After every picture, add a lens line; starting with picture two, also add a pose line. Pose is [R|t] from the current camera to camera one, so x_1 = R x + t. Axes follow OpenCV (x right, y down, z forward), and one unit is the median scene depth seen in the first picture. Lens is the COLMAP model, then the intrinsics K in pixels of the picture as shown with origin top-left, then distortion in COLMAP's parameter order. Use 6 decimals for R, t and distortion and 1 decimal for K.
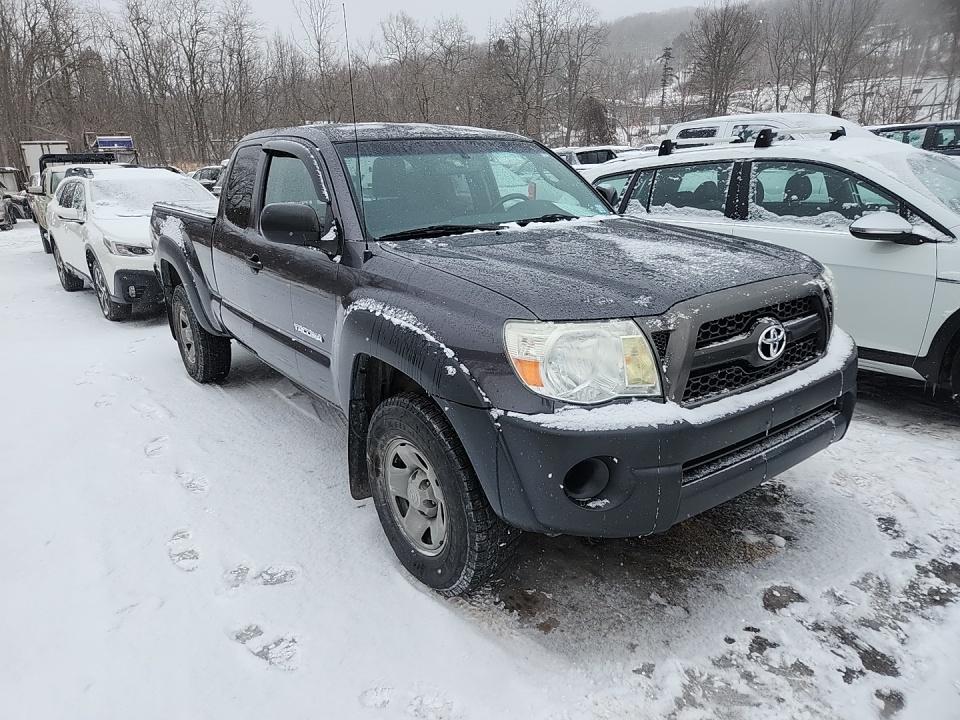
lens RADIAL K [[651.2, 0, 480.3], [0, 651.2, 367.5], [0, 0, 1]] dist [0.090376, -0.070384]
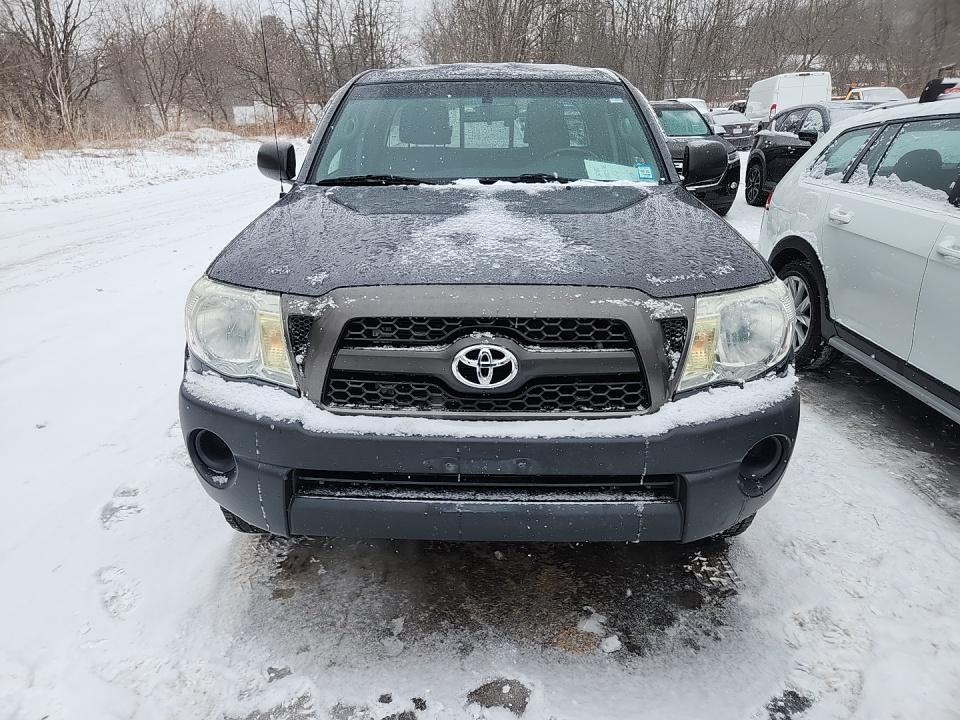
lens RADIAL K [[657.2, 0, 467.0], [0, 657.2, 369.3], [0, 0, 1]] dist [0.085170, -0.079122]
pose [[0.780888, 0.246392, -0.574026, 0.835487], [-0.201251, 0.969160, 0.142222, -0.133502], [0.591365, 0.004464, 0.806392, 0.377637]]
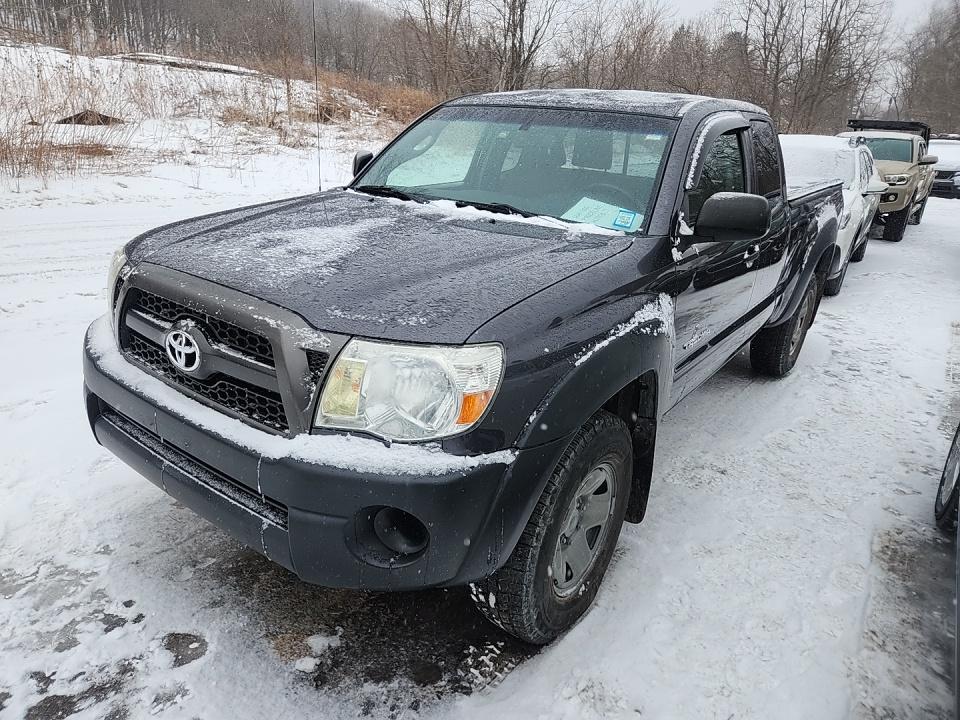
lens RADIAL K [[653.8, 0, 458.3], [0, 653.8, 352.8], [0, 0, 1]] dist [0.081100, -0.062929]
pose [[0.257658, 0.368419, -0.893241, 1.271120], [-0.347508, 0.897929, 0.270113, -0.381473], [0.901582, 0.240812, 0.359387, 0.992626]]
